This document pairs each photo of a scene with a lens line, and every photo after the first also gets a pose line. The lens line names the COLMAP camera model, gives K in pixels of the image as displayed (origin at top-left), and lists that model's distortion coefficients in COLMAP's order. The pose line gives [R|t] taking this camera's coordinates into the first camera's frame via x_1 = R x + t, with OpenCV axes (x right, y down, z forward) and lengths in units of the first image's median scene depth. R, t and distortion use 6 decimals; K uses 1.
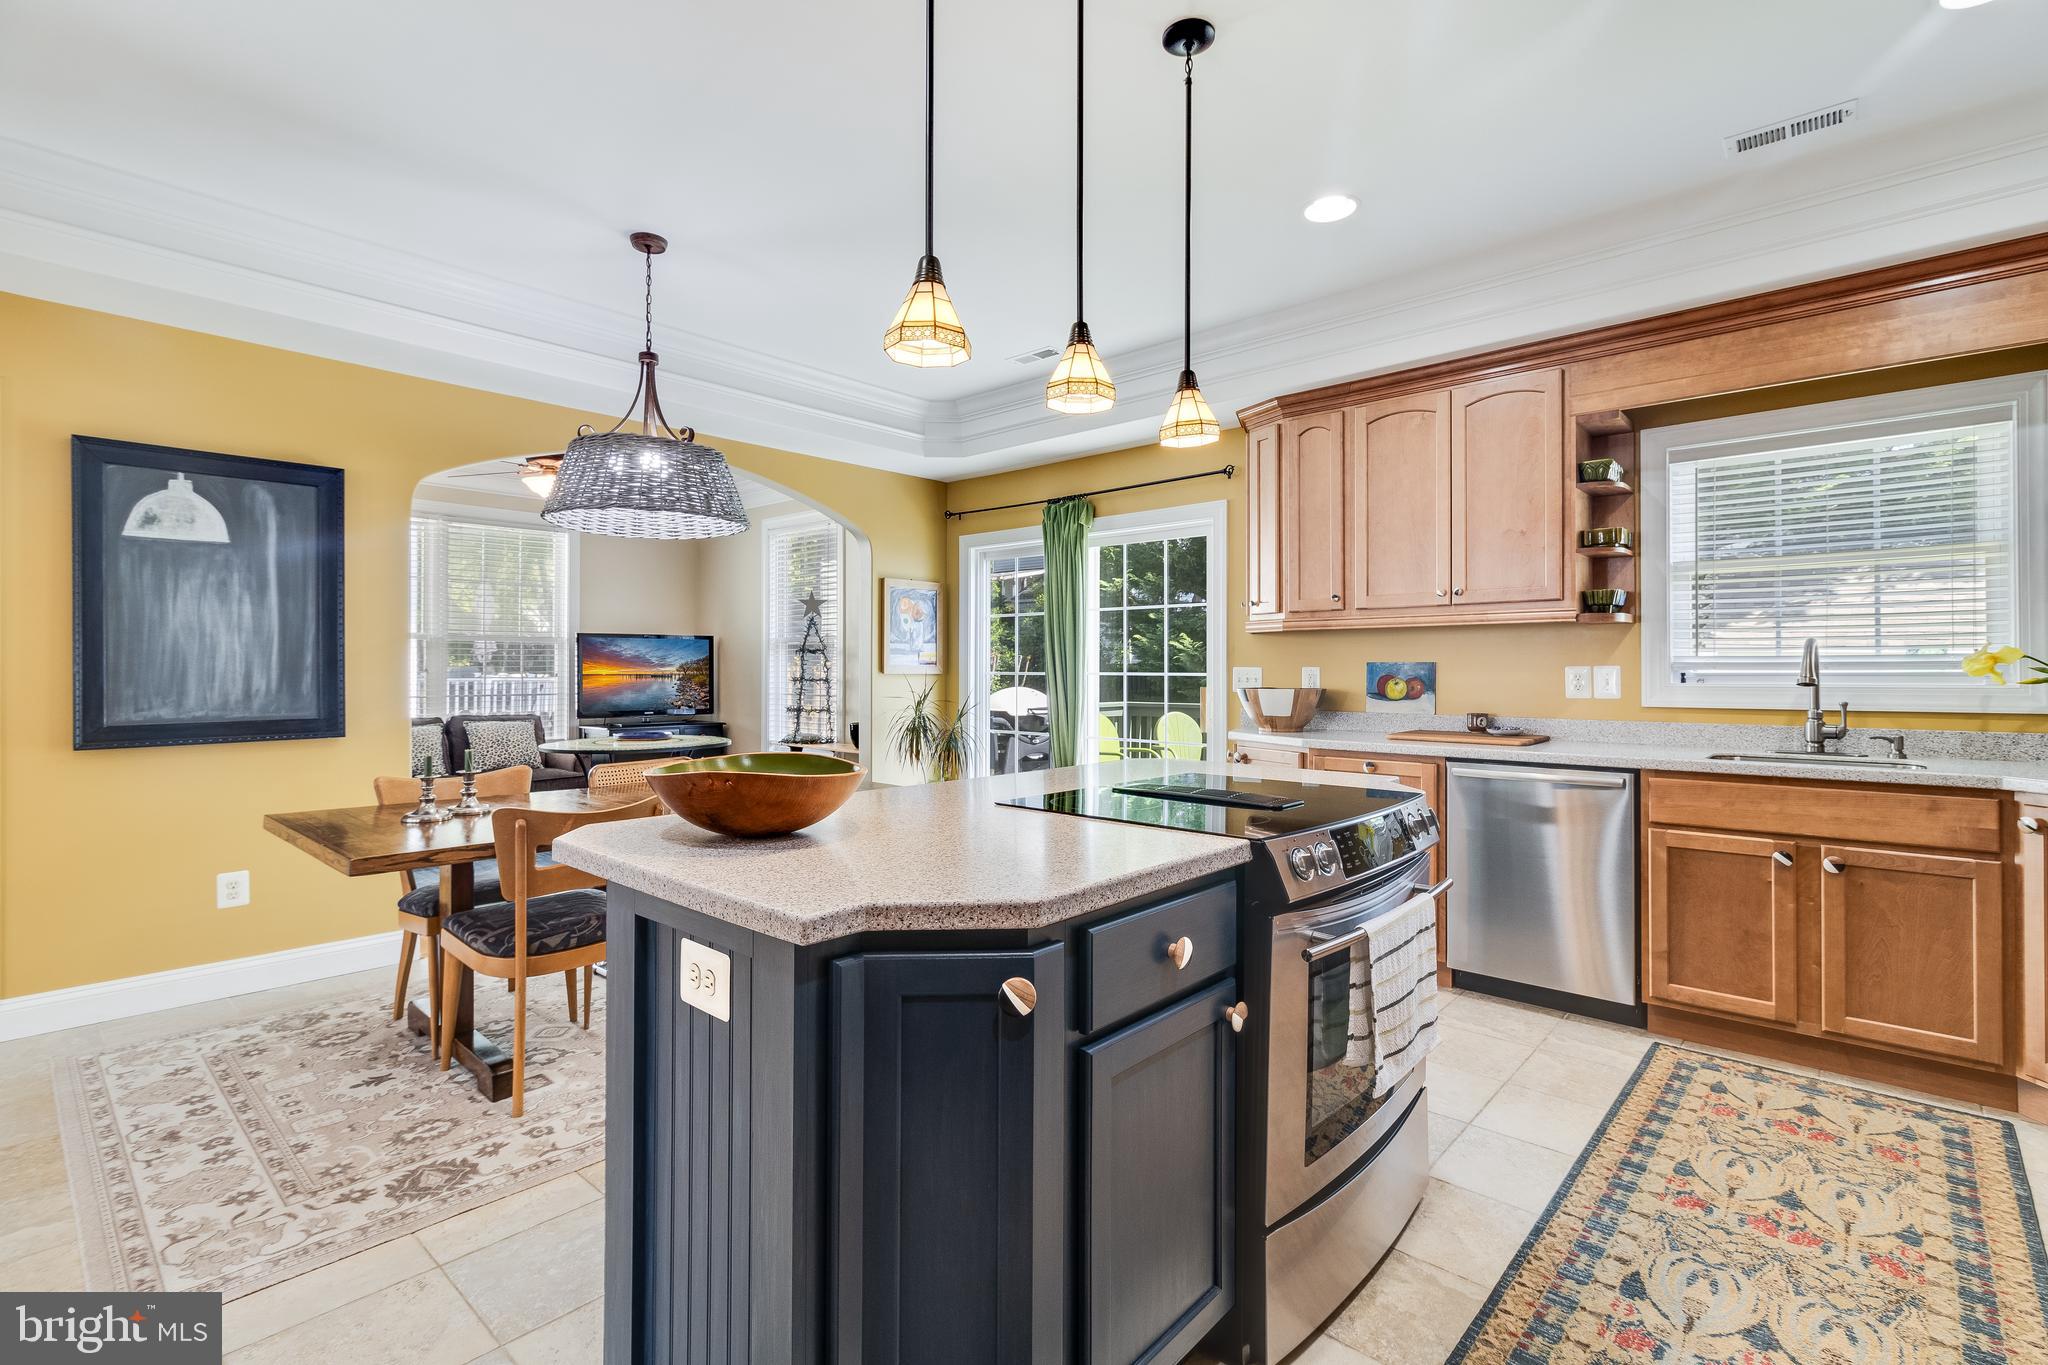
lens RADIAL K [[944.0, 0, 1019.4], [0, 944.0, 665.3], [0, 0, 1]] dist [0.002564, 0.000082]
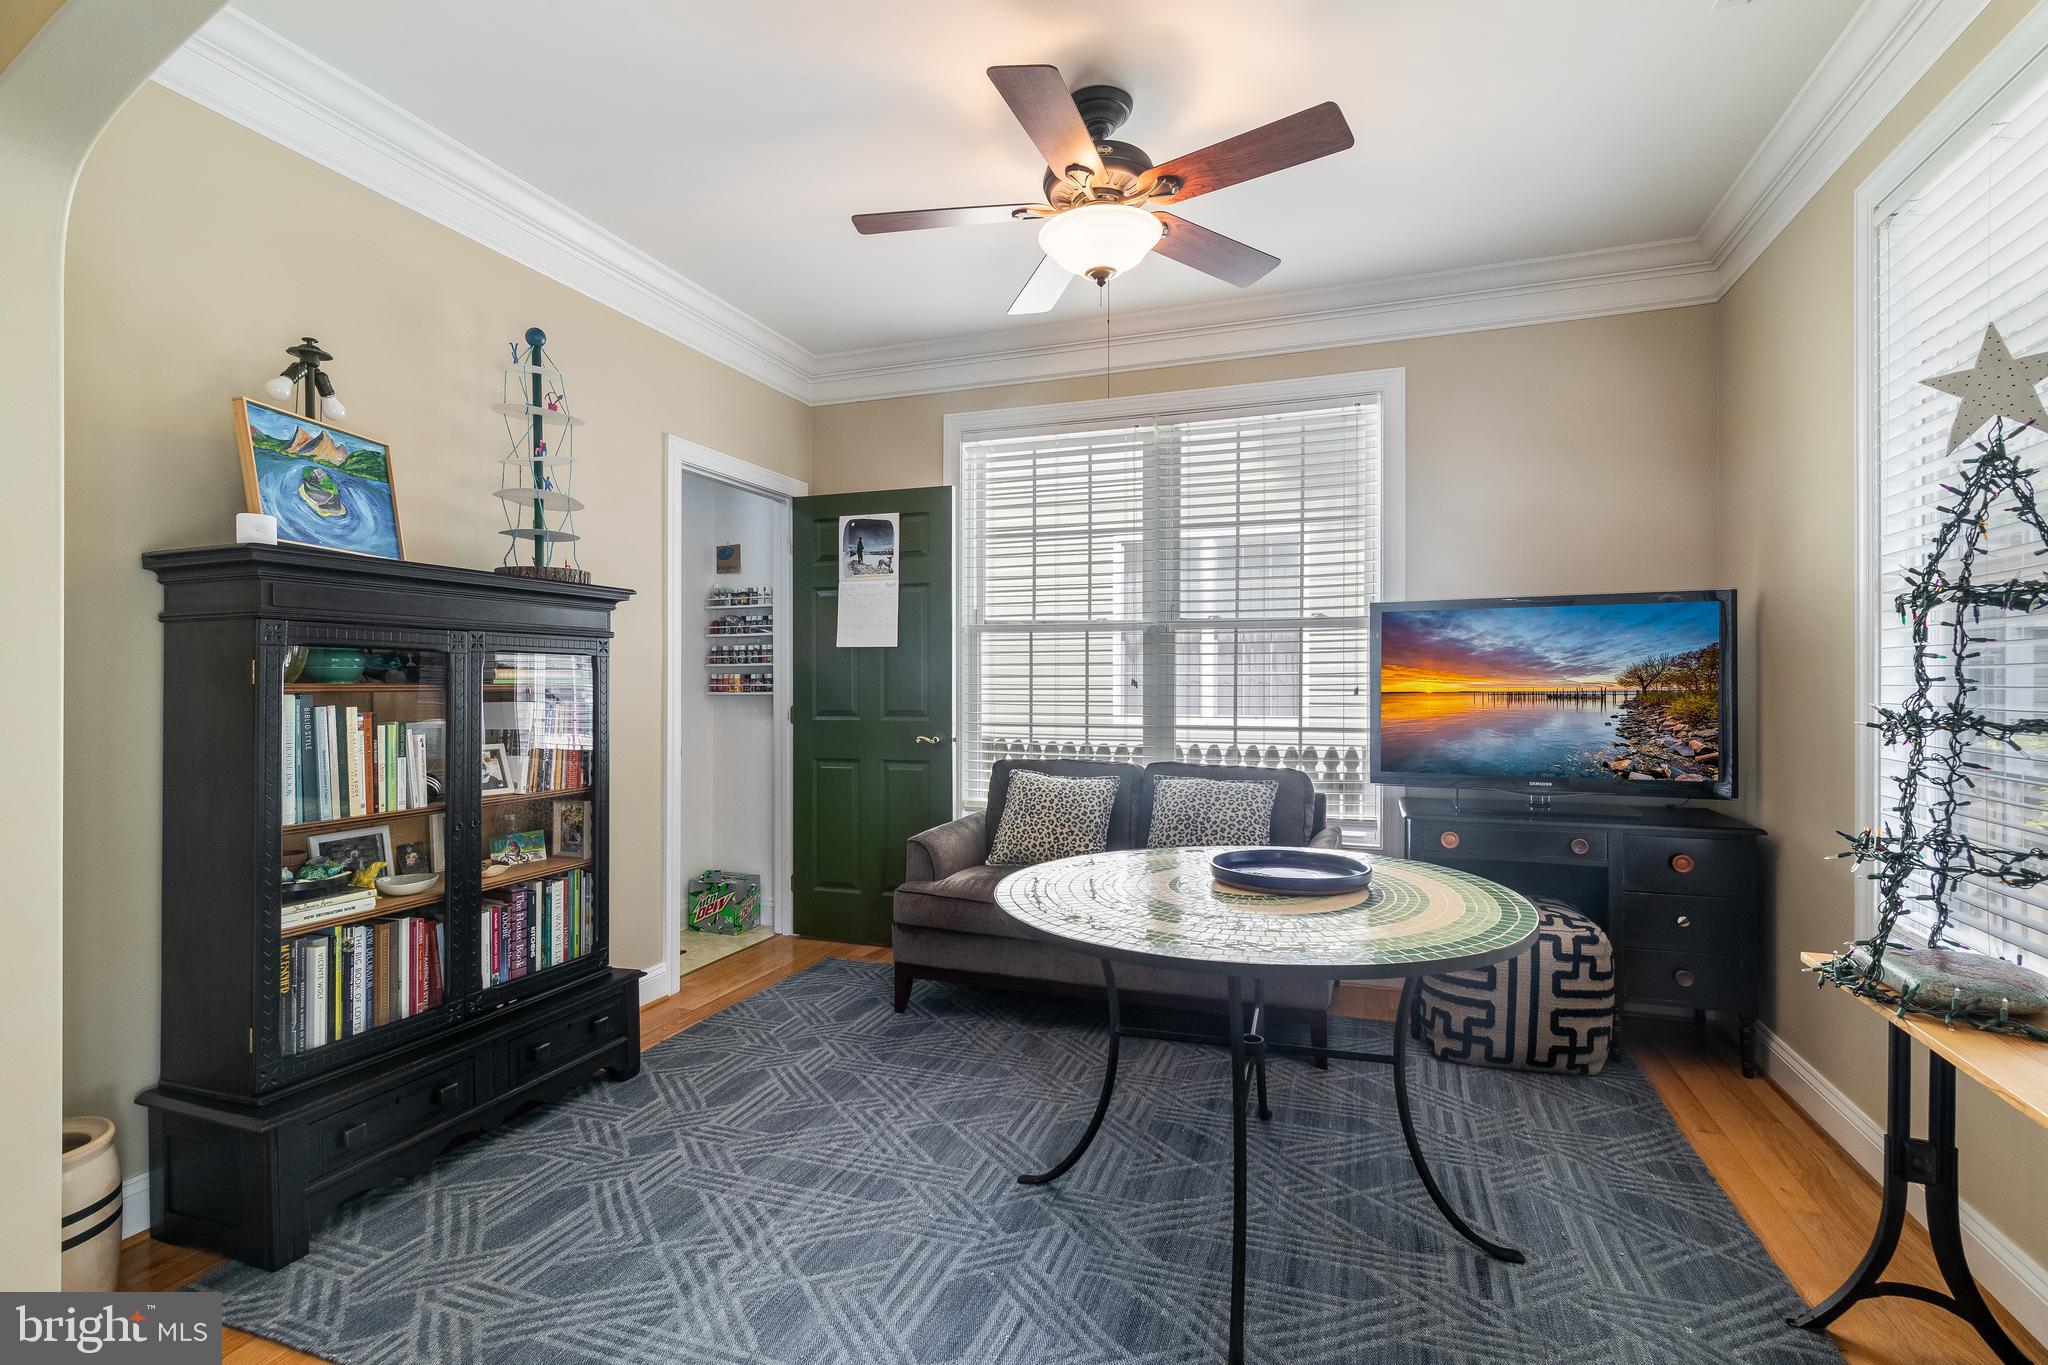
lens RADIAL K [[944.0, 0, 1031.6], [0, 944.0, 681.3], [0, 0, 1]] dist [0.002564, 0.000082]
pose [[0.388366, 0.001952, -0.921503, -0.208305], [0.003034, 0.999990, 0.003397, 0.005808], [0.921500, -0.004115, 0.388356, 1.395110]]
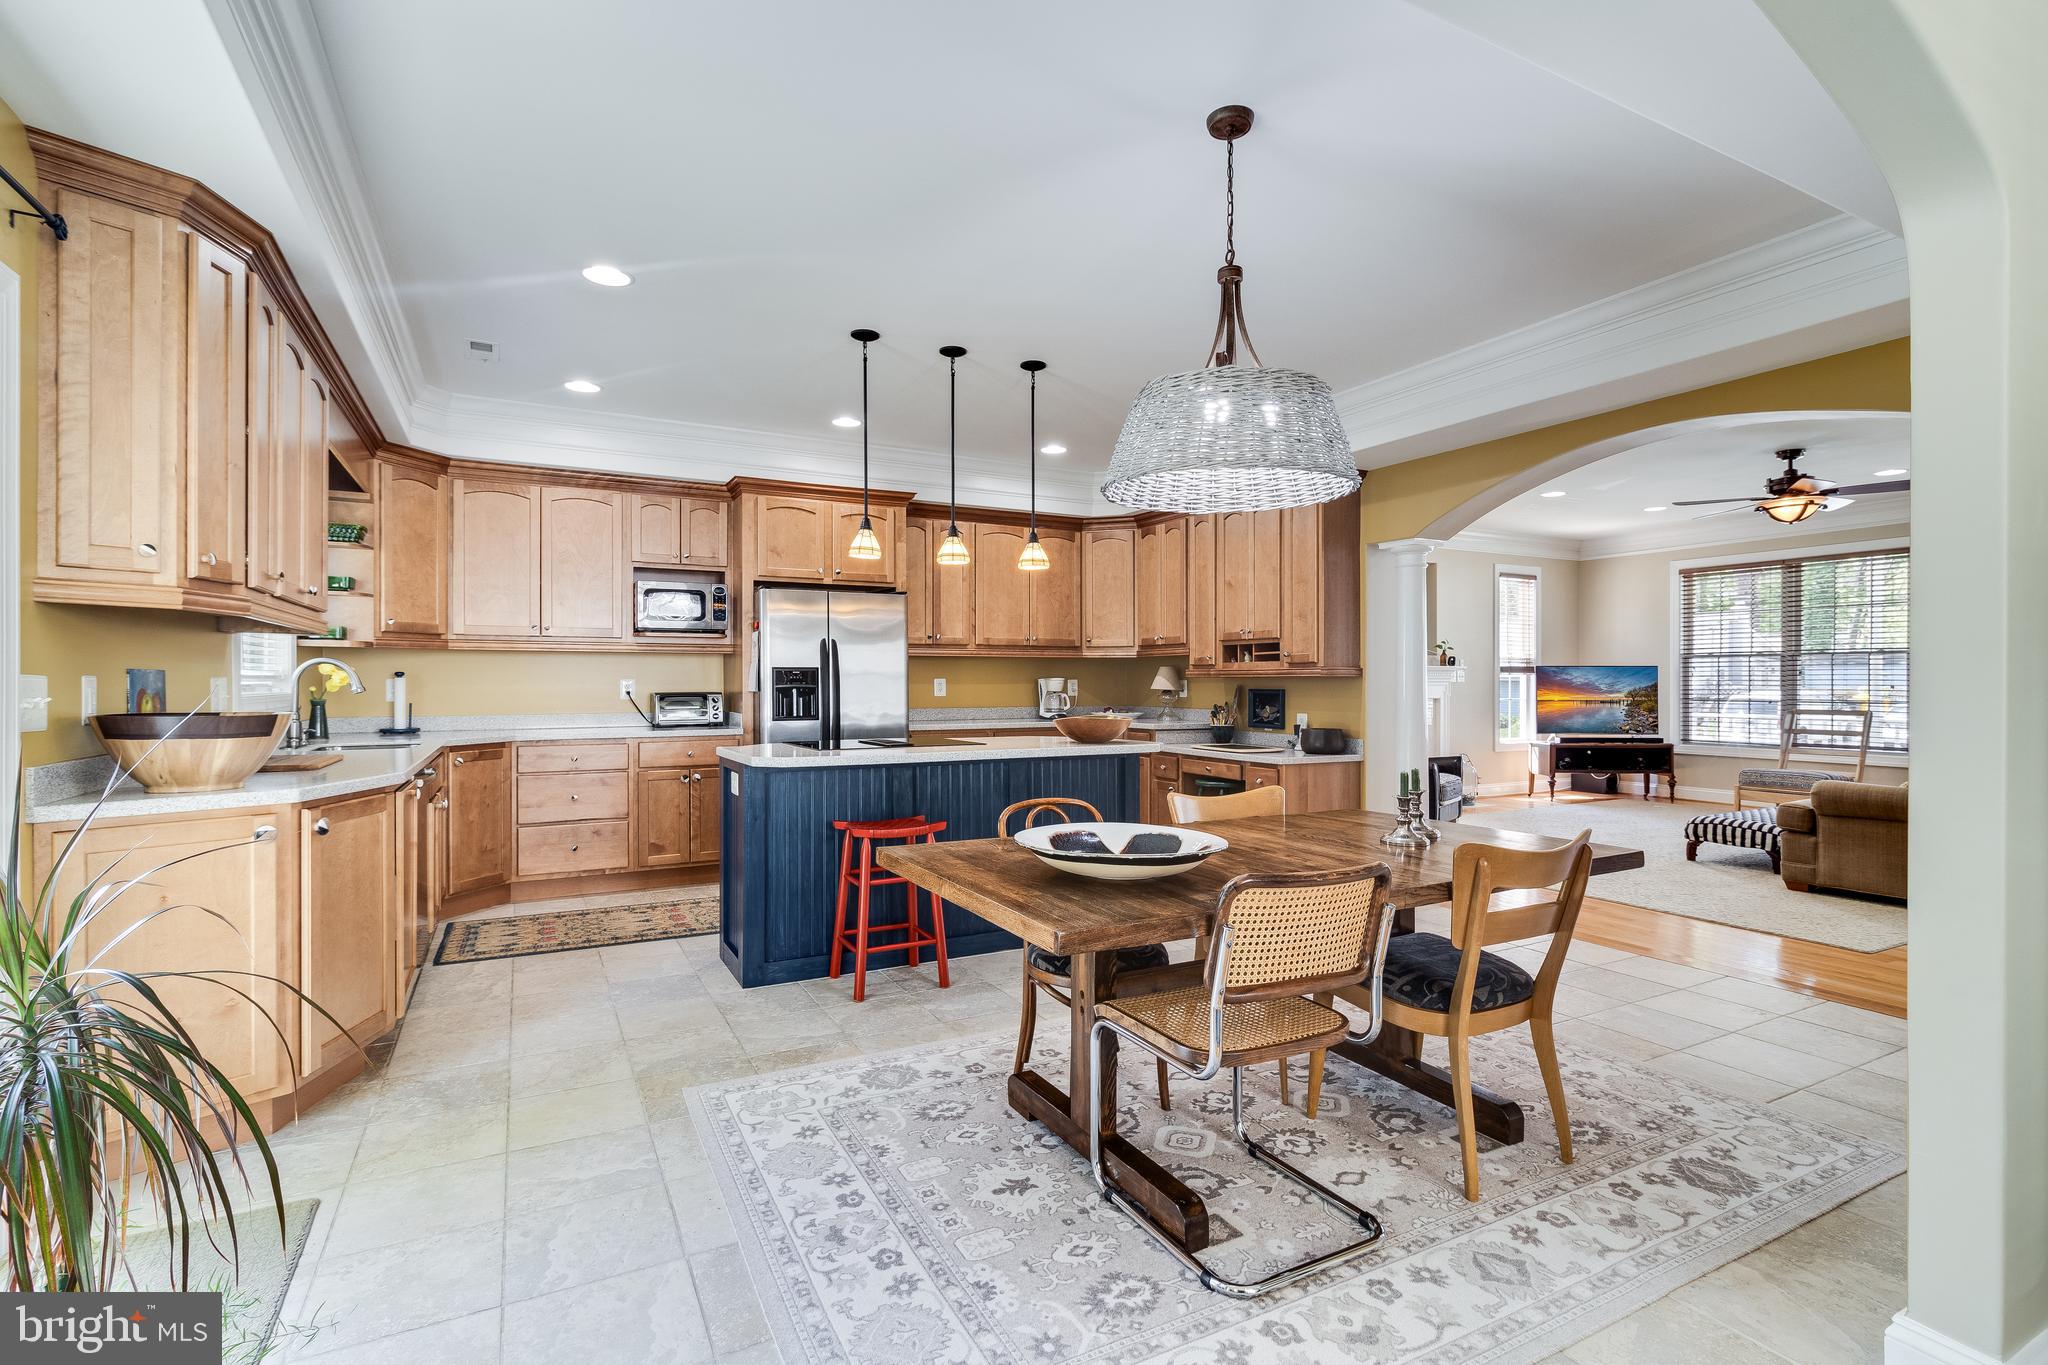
lens RADIAL K [[944.0, 0, 1011.2], [0, 944.0, 692.4], [0, 0, 1]] dist [0.002564, 0.000082]
pose [[-0.937096, -0.004347, 0.349044, -0.477299], [-0.002997, 0.999986, 0.004406, 0.009268], [-0.349058, 0.003083, -0.937096, 1.720272]]
